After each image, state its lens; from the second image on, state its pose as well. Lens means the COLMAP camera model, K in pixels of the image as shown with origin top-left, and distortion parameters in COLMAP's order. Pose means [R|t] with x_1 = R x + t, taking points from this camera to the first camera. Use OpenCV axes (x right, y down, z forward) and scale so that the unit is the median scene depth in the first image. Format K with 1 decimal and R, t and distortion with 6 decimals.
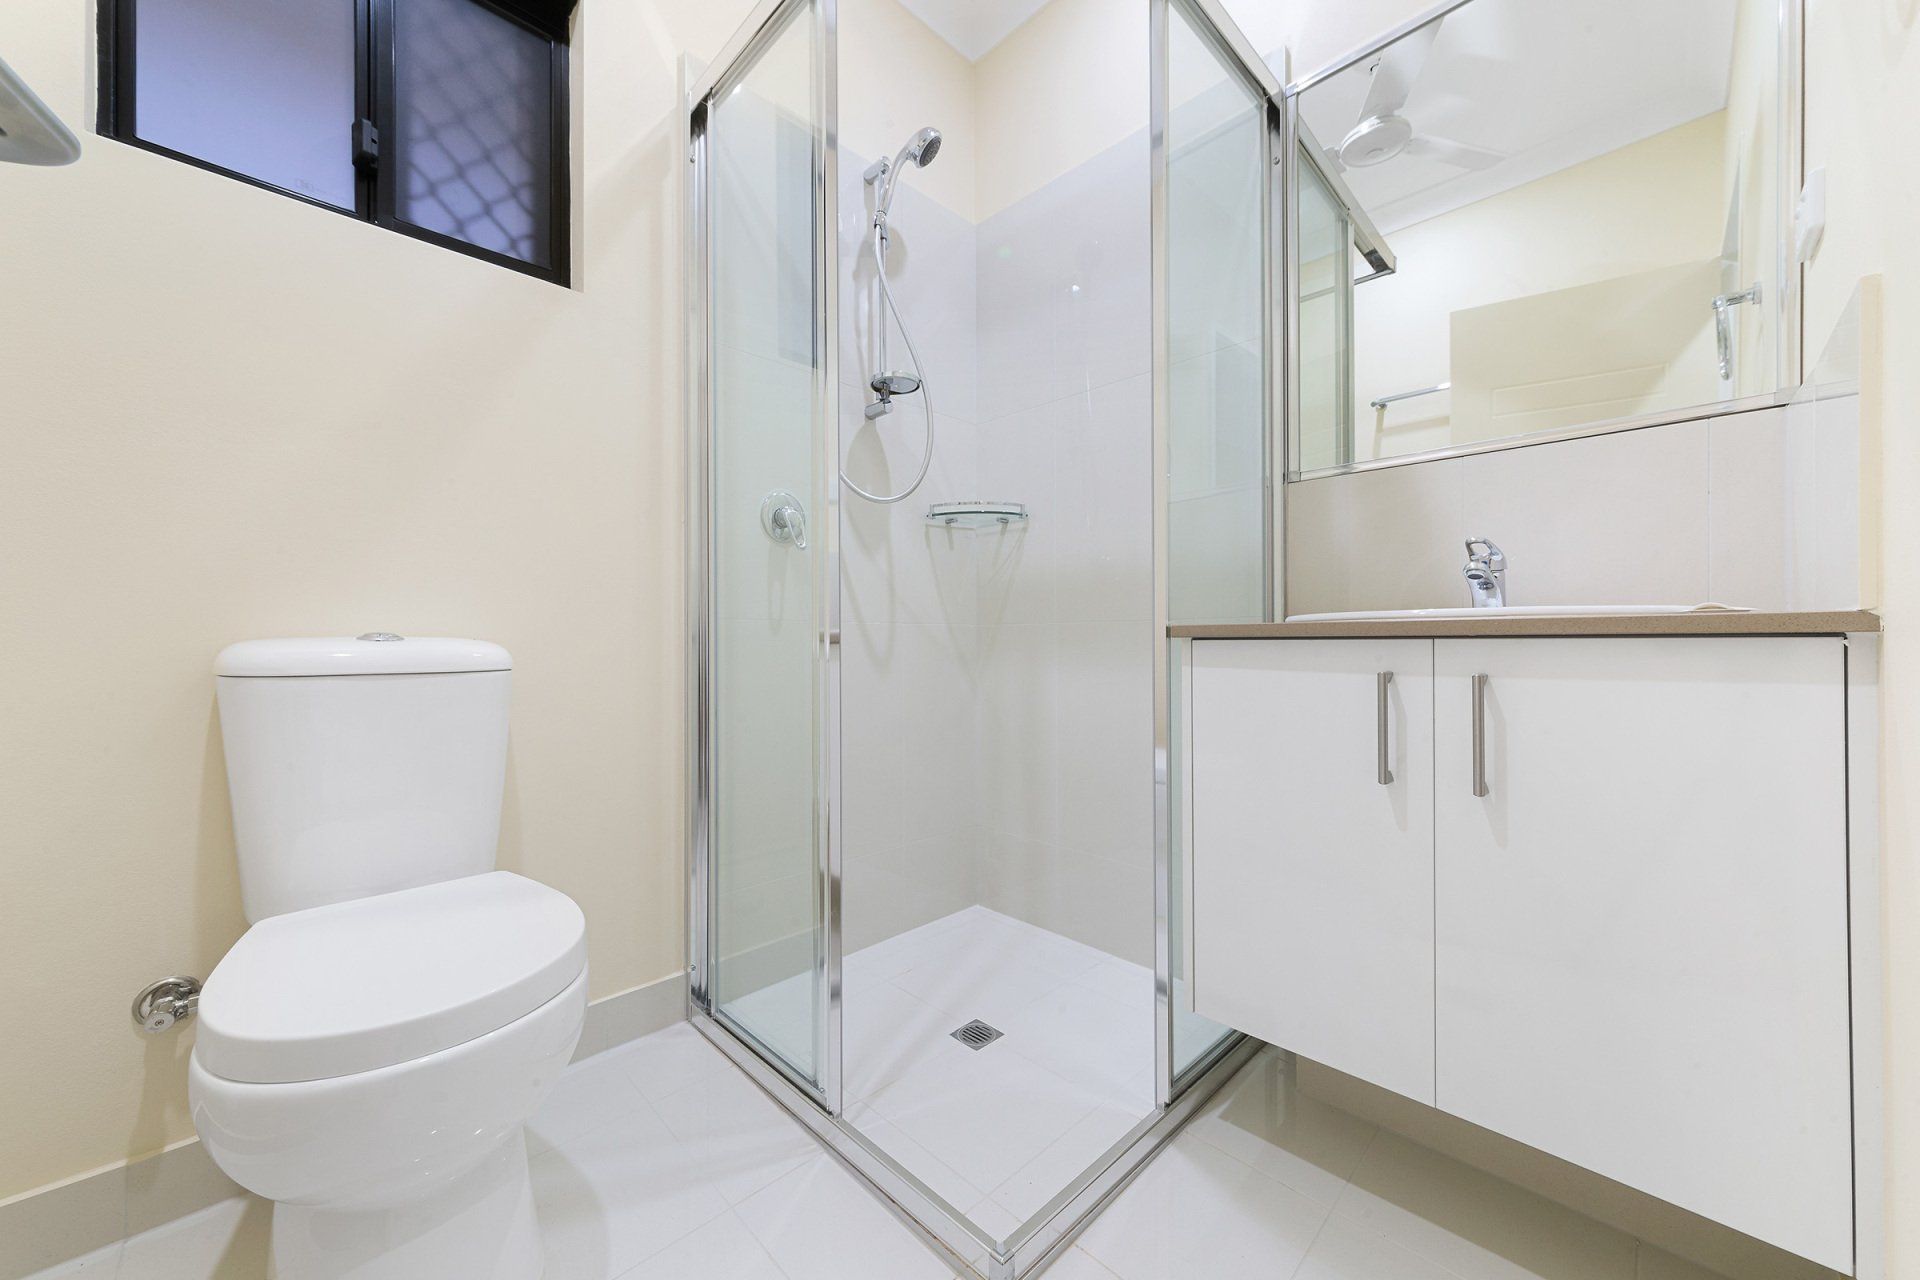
lens RADIAL K [[706.6, 0, 961.1], [0, 706.6, 641.1], [0, 0, 1]] dist [0.000640, 0.000006]
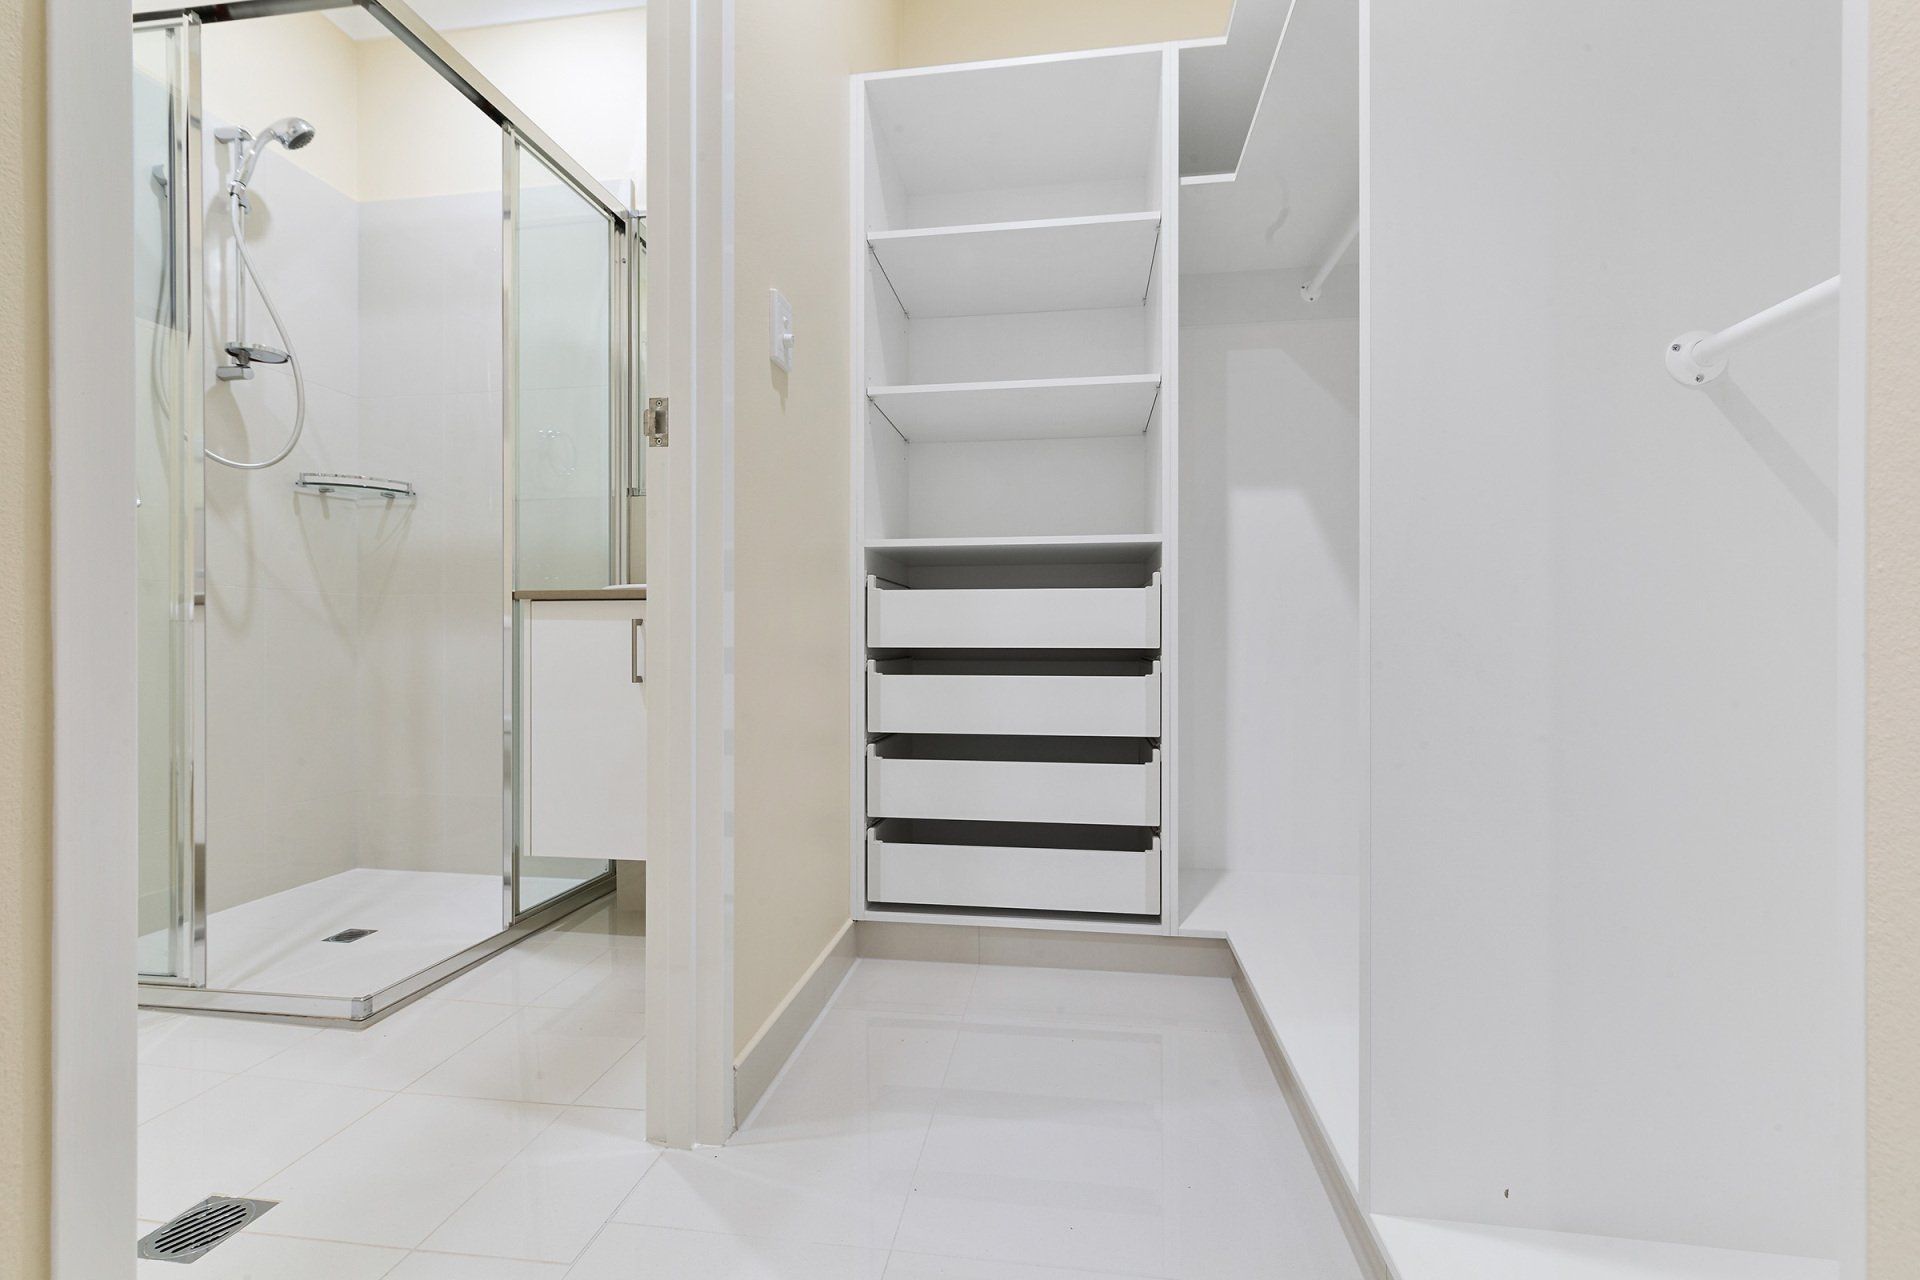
lens RADIAL K [[813.1, 0, 956.7], [0, 813.1, 638.9], [0, 0, 1]] dist [-0.002112, 0.000343]
pose [[0.803214, 0.002658, 0.595685, 0.020815], [-0.003566, 0.999994, 0.000346, 0.043919], [-0.595680, -0.002402, 0.803218, -0.529084]]
